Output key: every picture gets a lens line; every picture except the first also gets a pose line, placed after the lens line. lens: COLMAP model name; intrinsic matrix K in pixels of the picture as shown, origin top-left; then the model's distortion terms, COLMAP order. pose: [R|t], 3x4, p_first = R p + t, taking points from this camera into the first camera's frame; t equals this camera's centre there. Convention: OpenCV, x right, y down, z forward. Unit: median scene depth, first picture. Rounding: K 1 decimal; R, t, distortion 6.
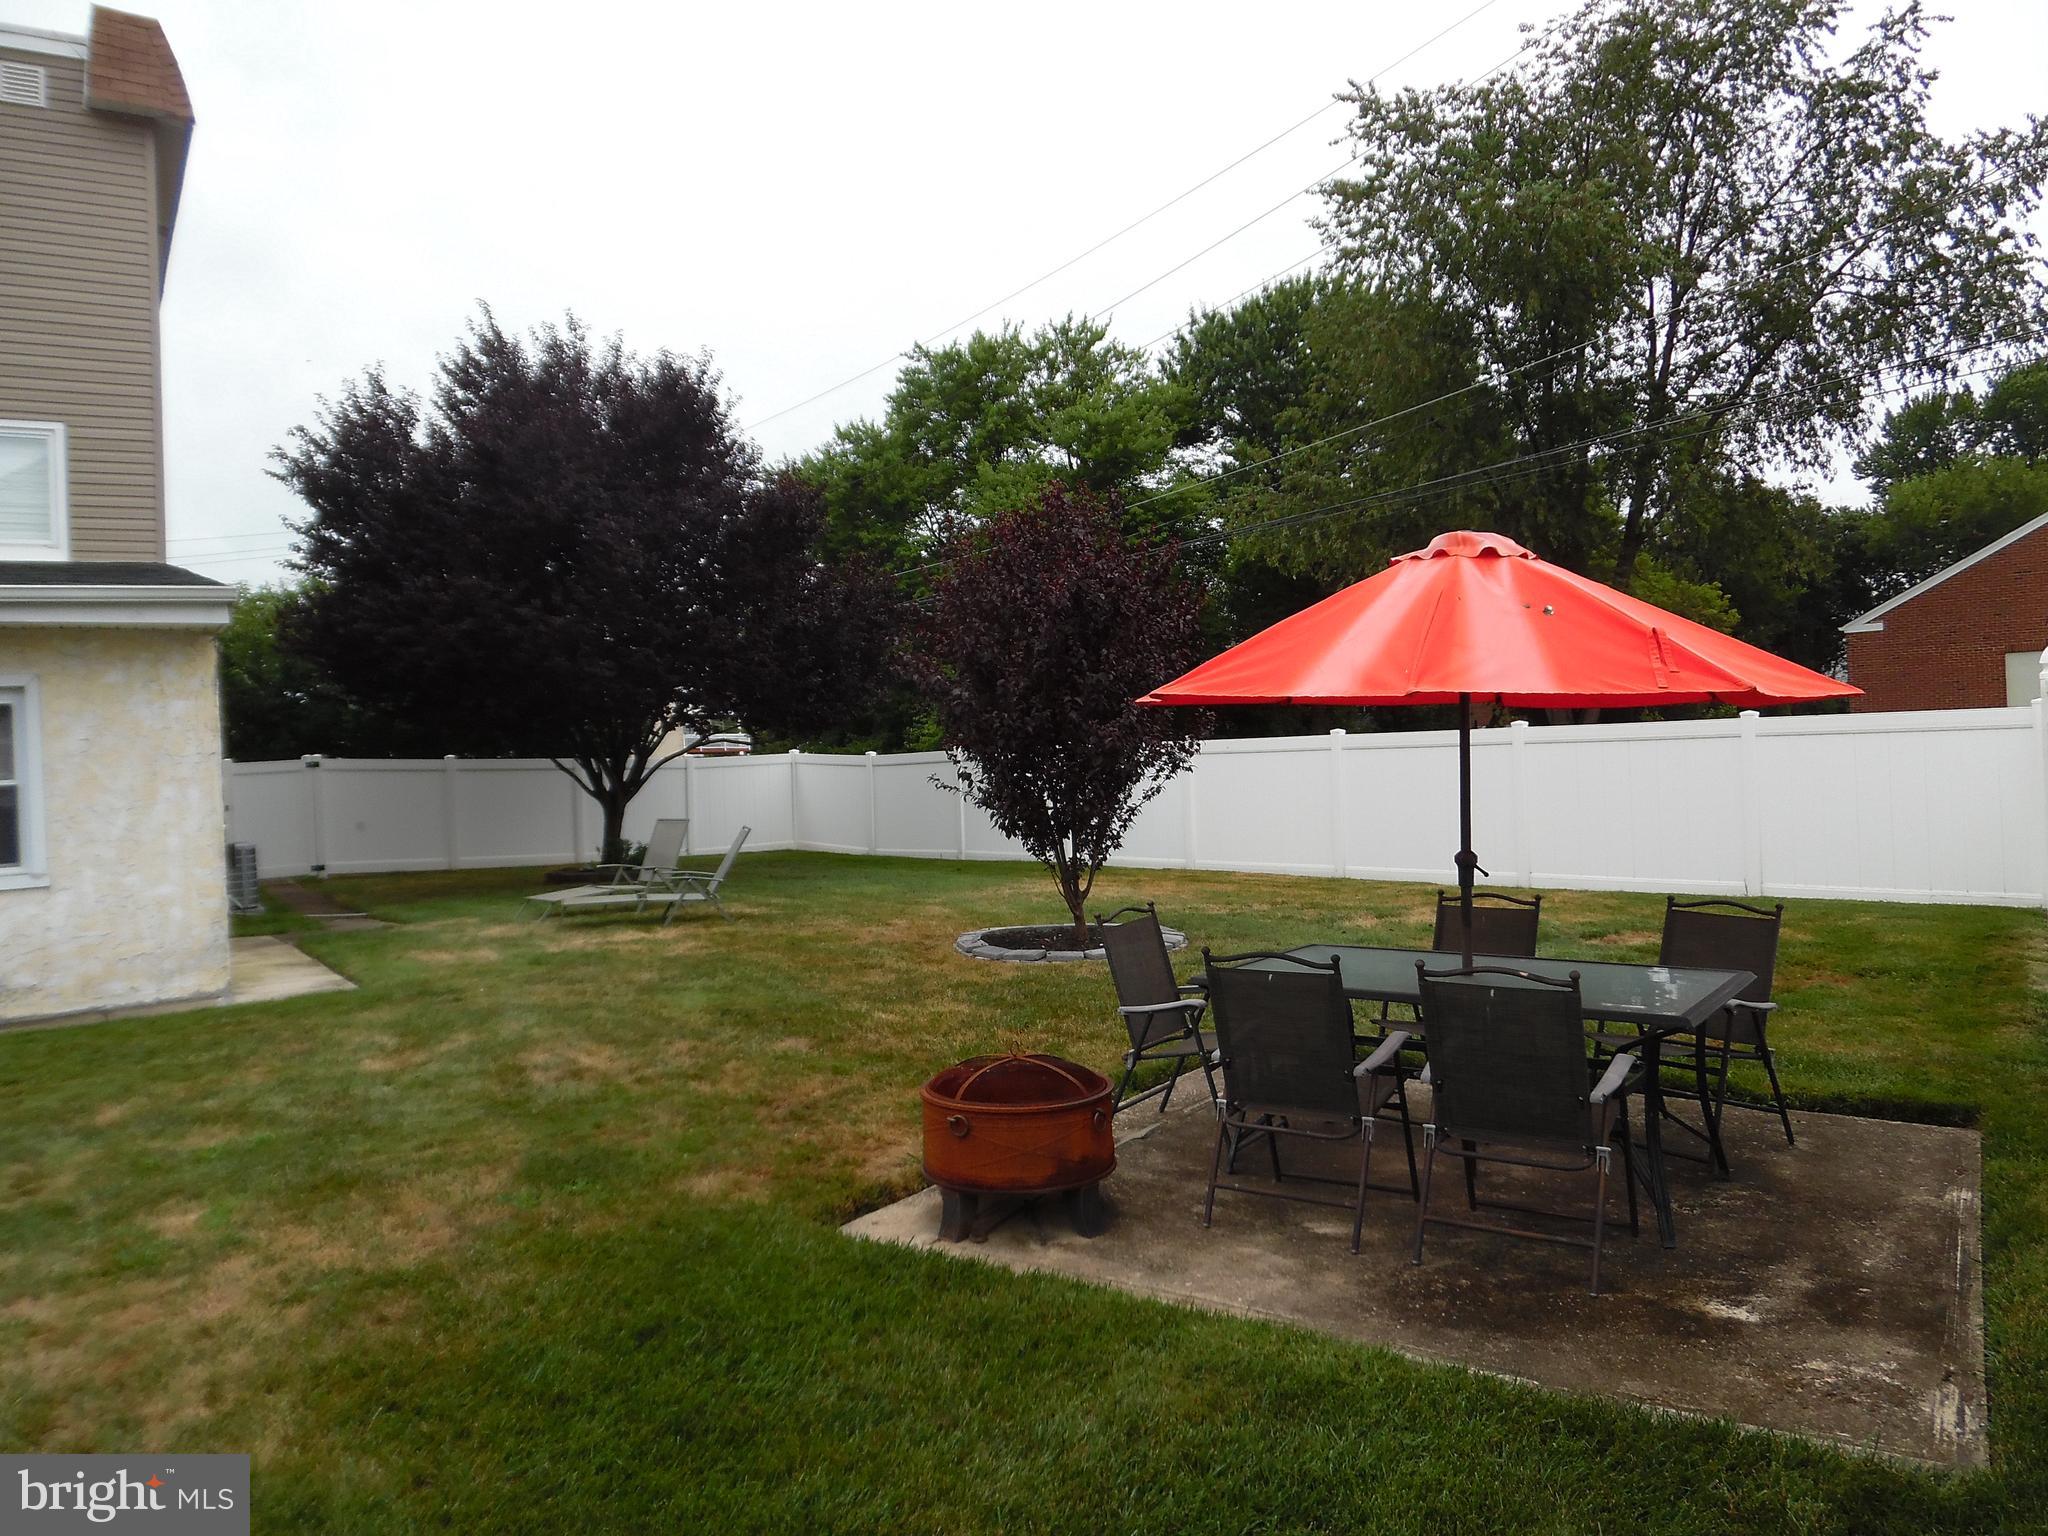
lens RADIAL K [[1446.7, 0, 1026.0], [0, 1446.7, 770.5], [0, 0, 1]] dist [-0.009756, -0.006698]
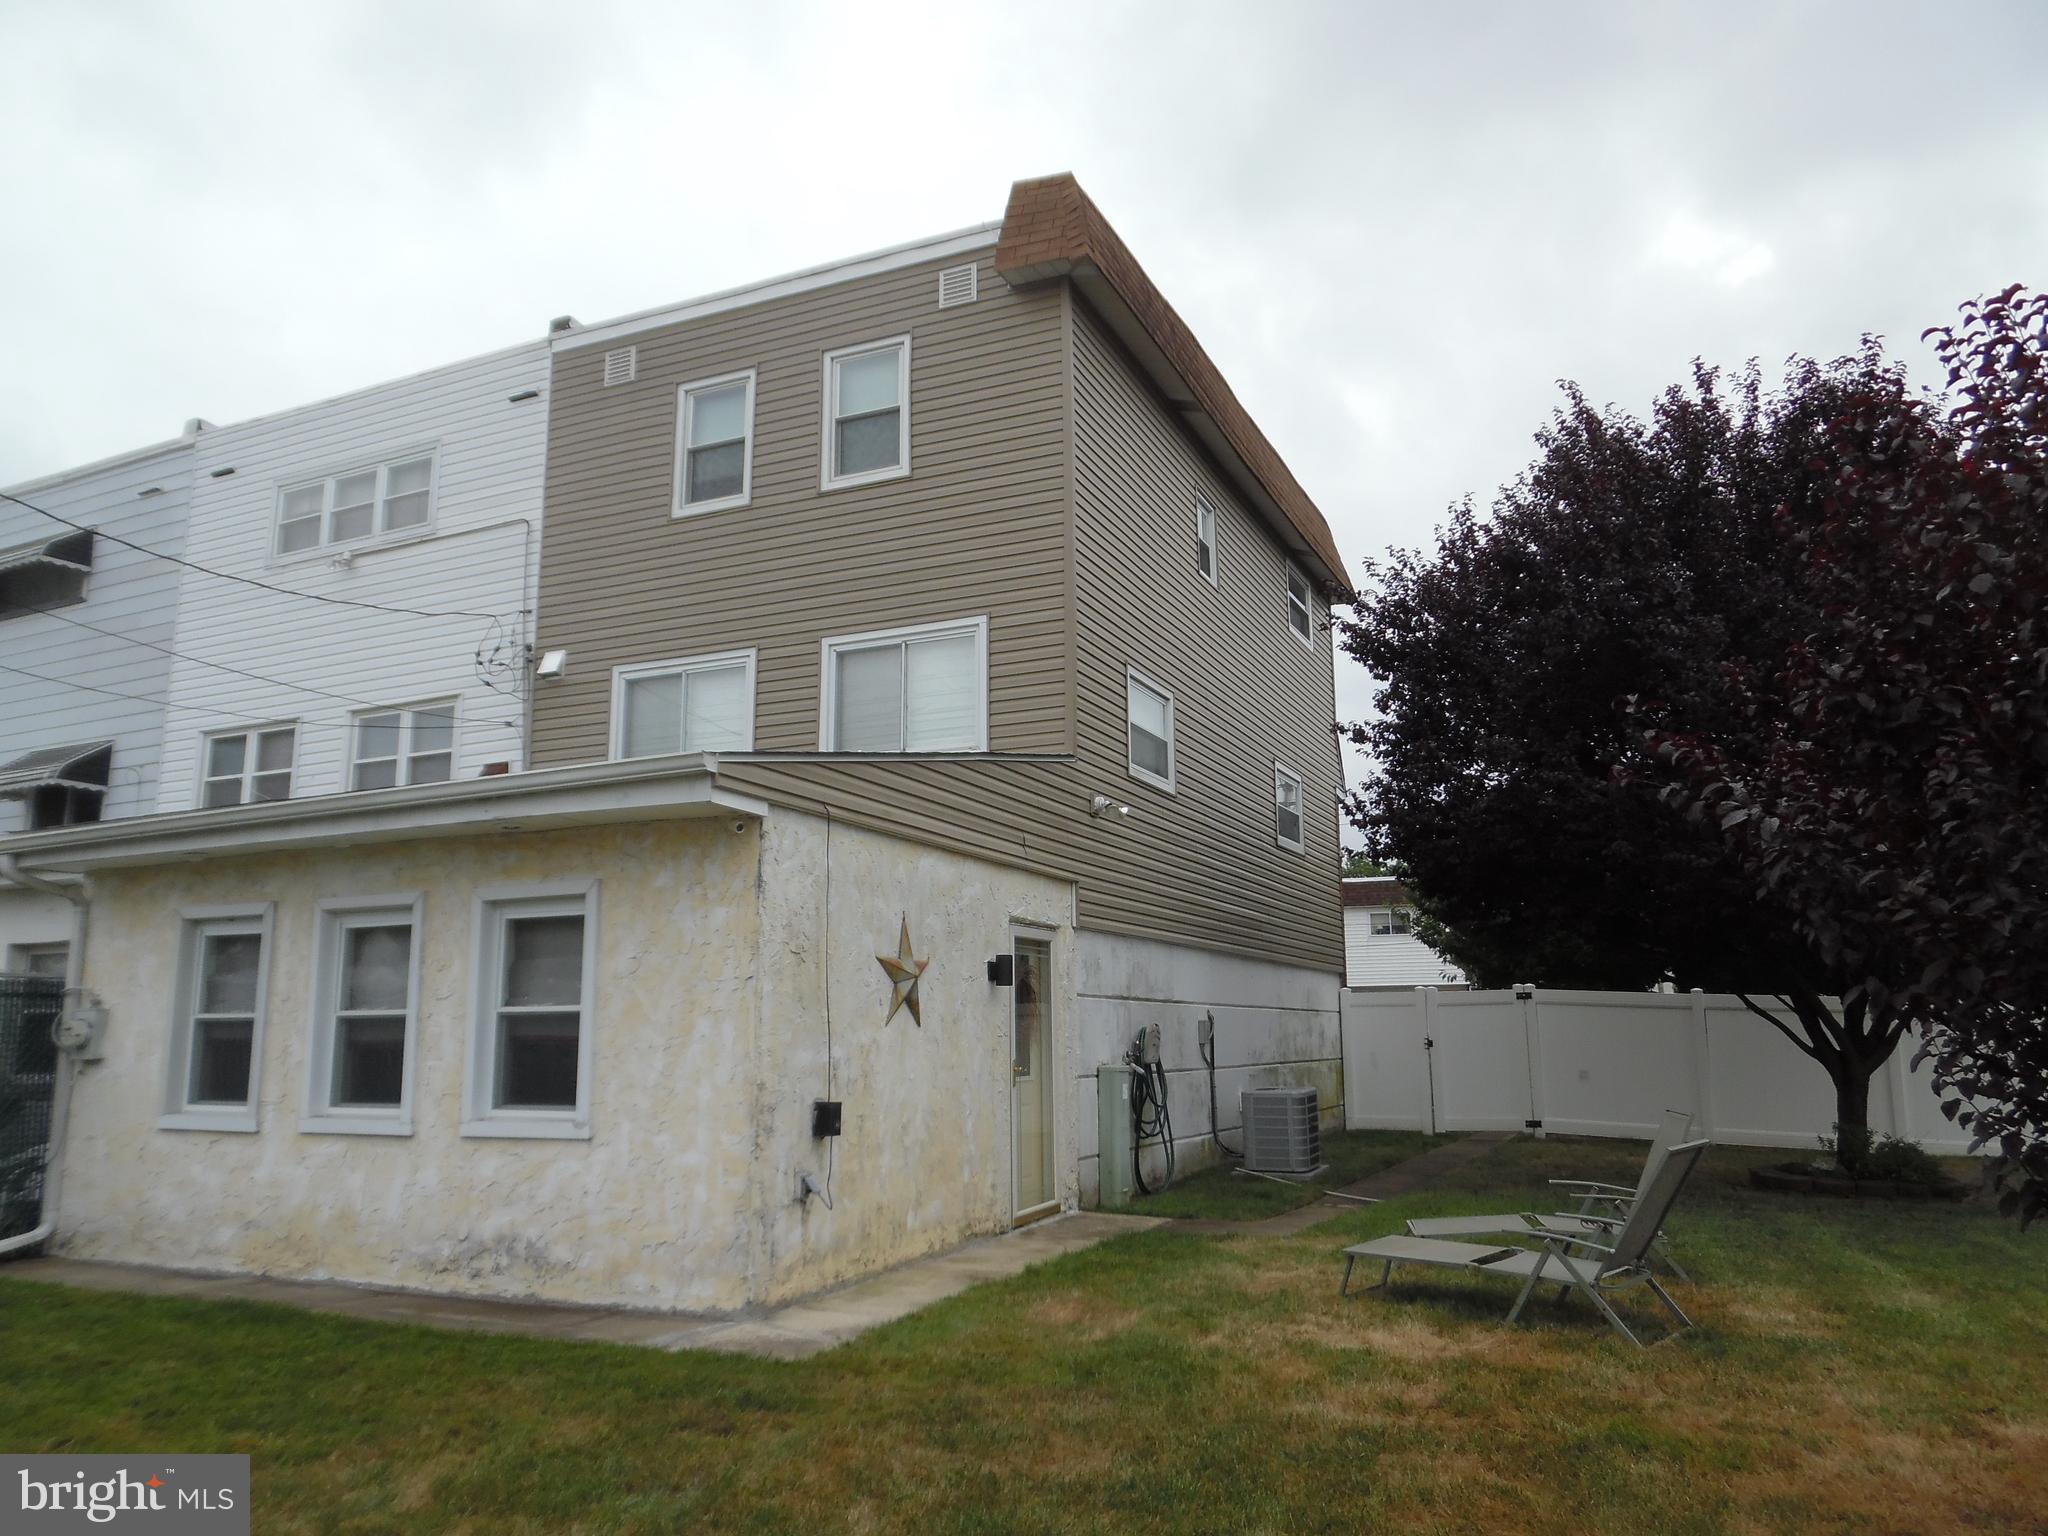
lens RADIAL K [[1446.7, 0, 1020.6], [0, 1446.7, 764.0], [0, 0, 1]] dist [-0.009756, -0.006698]
pose [[0.529346, -0.110667, -0.841158, 0.154993], [-0.026201, 0.988851, -0.146586, -0.015263], [0.848002, 0.099634, 0.520544, 0.729596]]
